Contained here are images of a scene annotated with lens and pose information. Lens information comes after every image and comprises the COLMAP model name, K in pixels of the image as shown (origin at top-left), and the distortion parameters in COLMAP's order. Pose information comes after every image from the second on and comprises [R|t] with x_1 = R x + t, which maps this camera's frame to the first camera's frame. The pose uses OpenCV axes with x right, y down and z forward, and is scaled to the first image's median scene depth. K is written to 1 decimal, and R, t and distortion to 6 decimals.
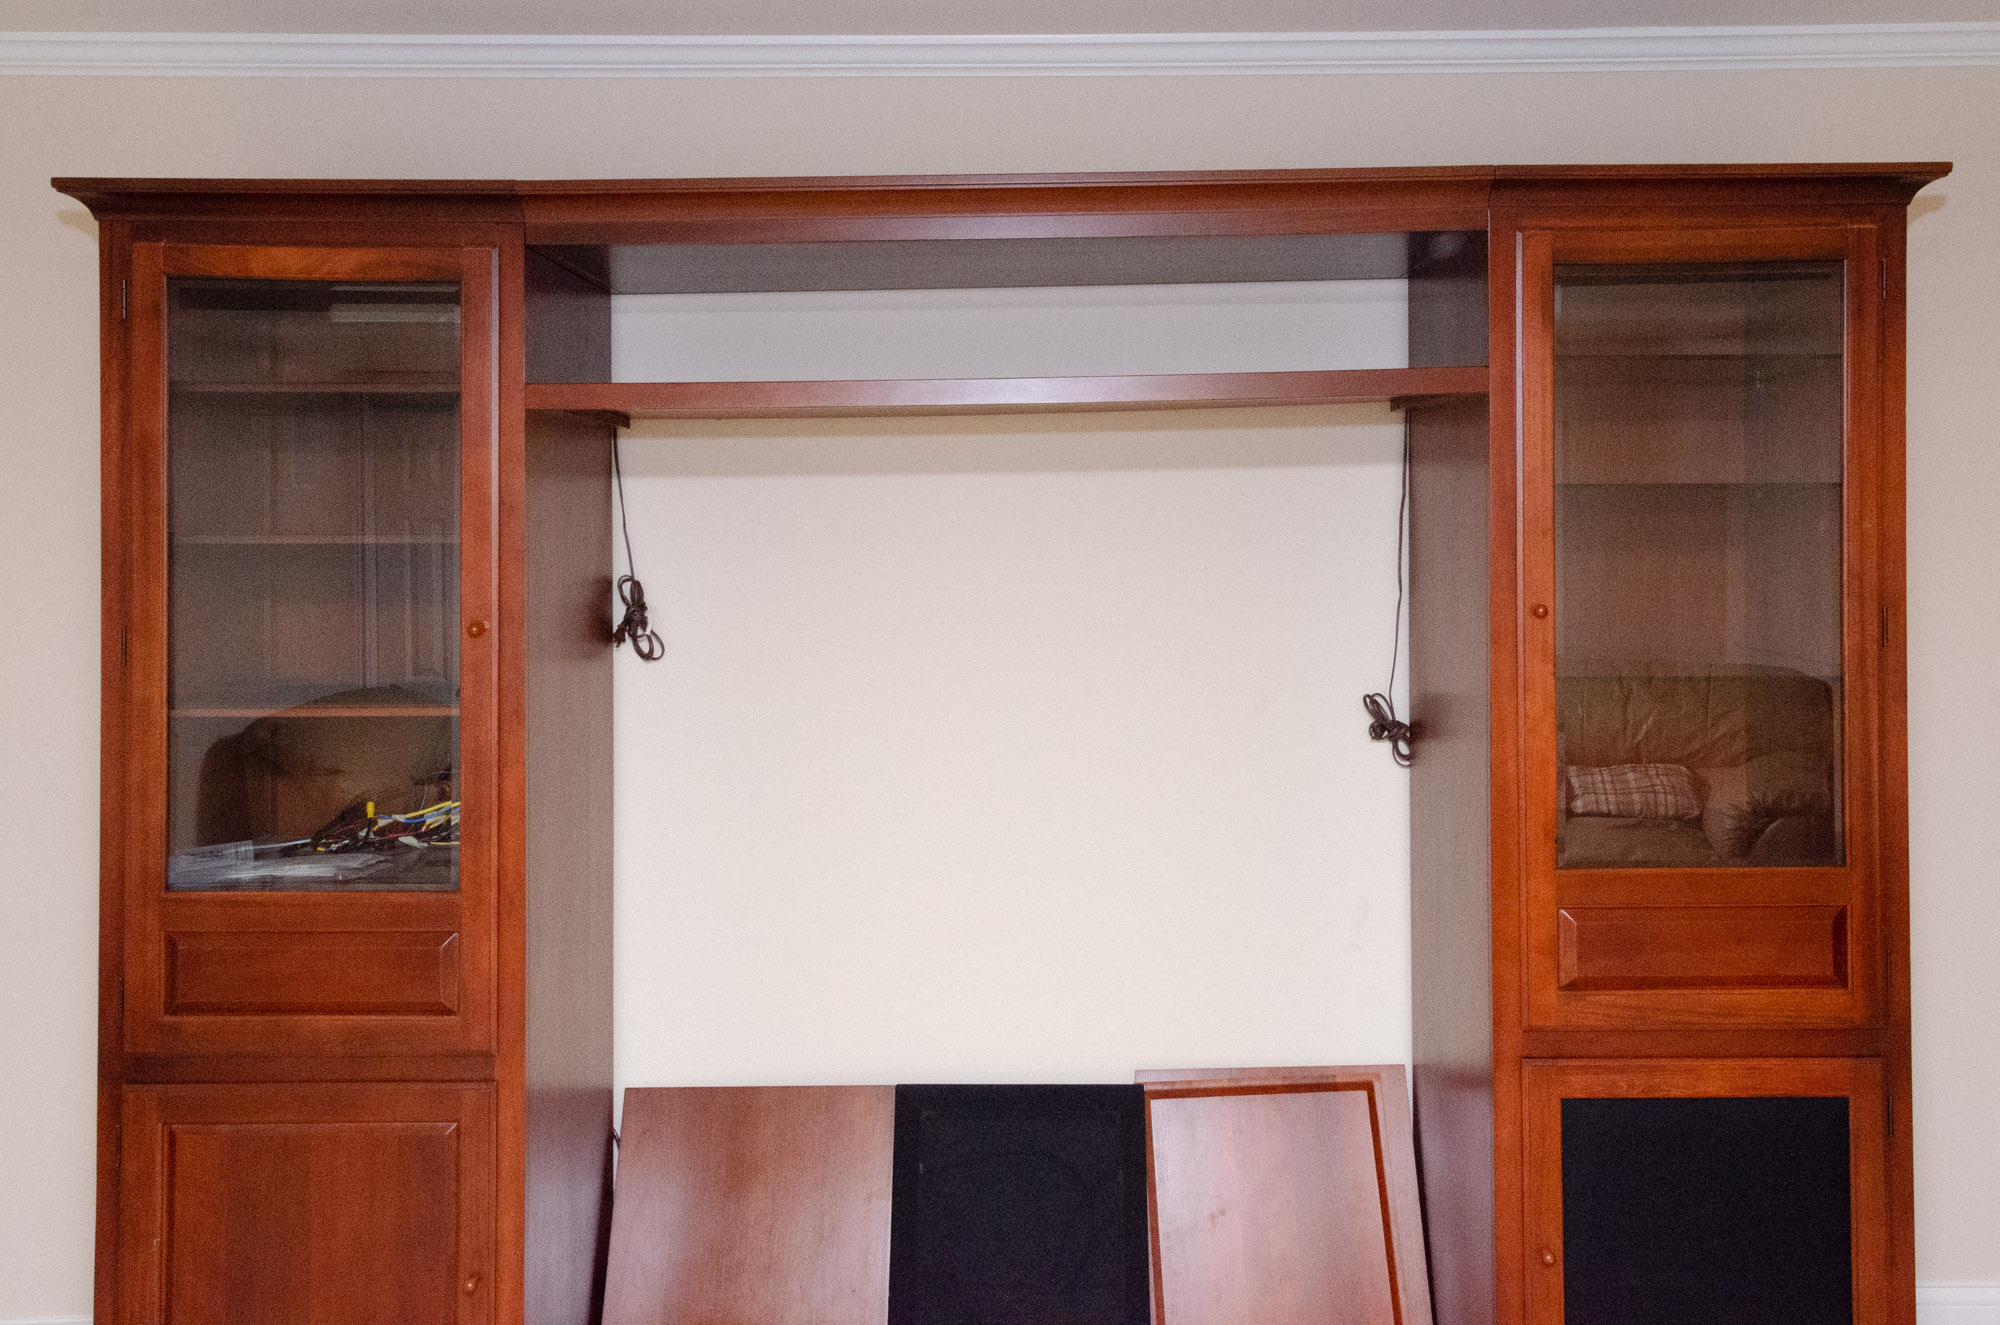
lens RADIAL K [[1803.9, 0, 1029.3], [0, 1803.9, 520.8], [0, 0, 1]] dist [0.052520, 0.001739]
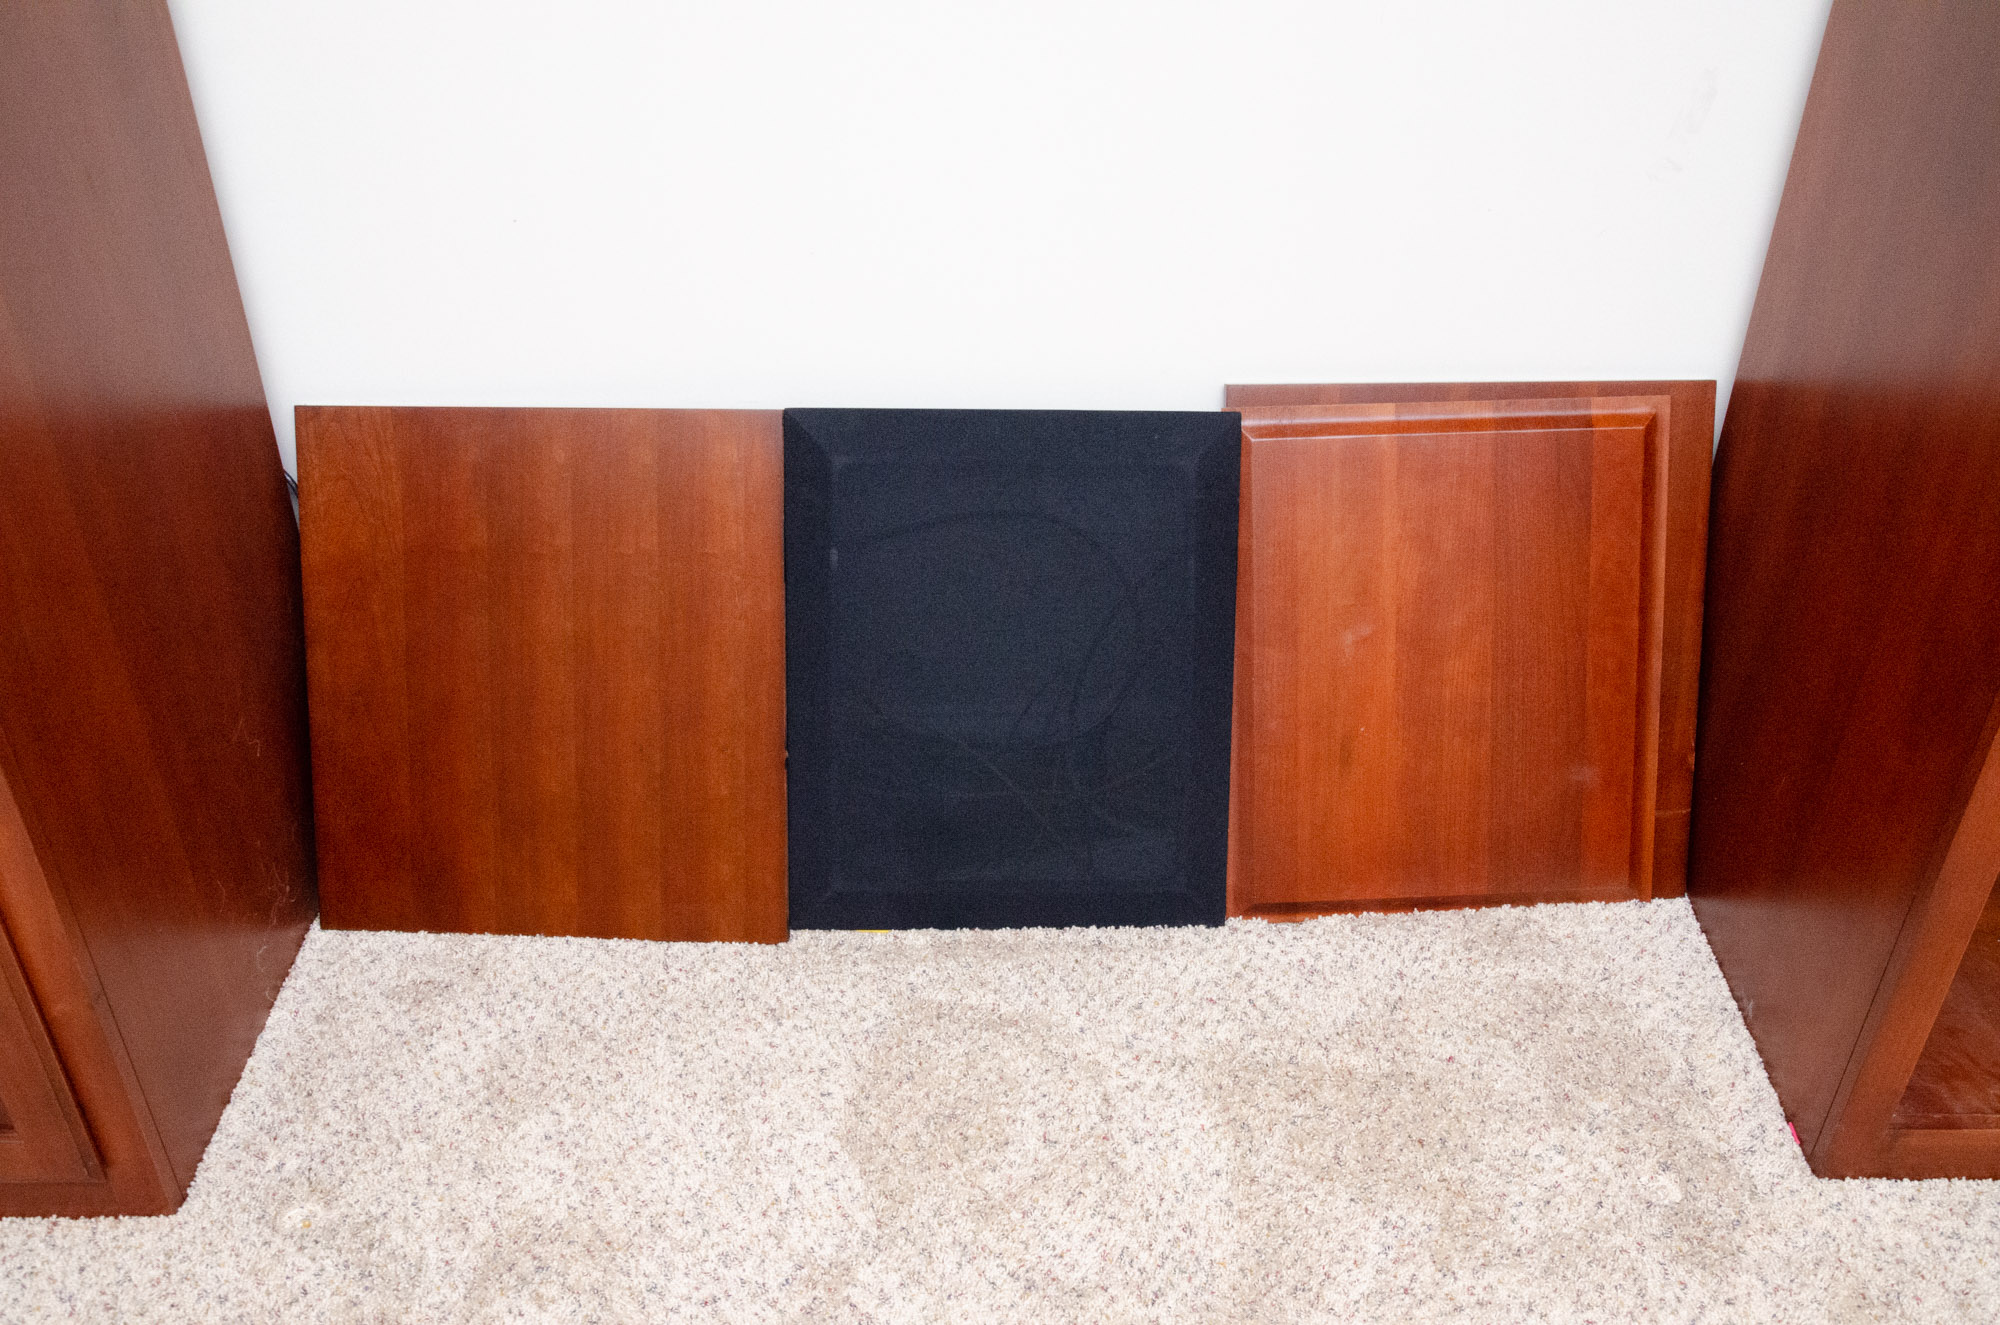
lens RADIAL K [[1840.3, 0, 1011.7], [0, 1840.3, 674.0], [0, 0, 1]] dist [-0.060409, 0.000000]
pose [[0.999936, 0.006202, 0.009442, -0.011346], [-0.010533, 0.813862, 0.580963, 0.064701], [-0.004082, -0.581026, 0.813875, 0.585730]]
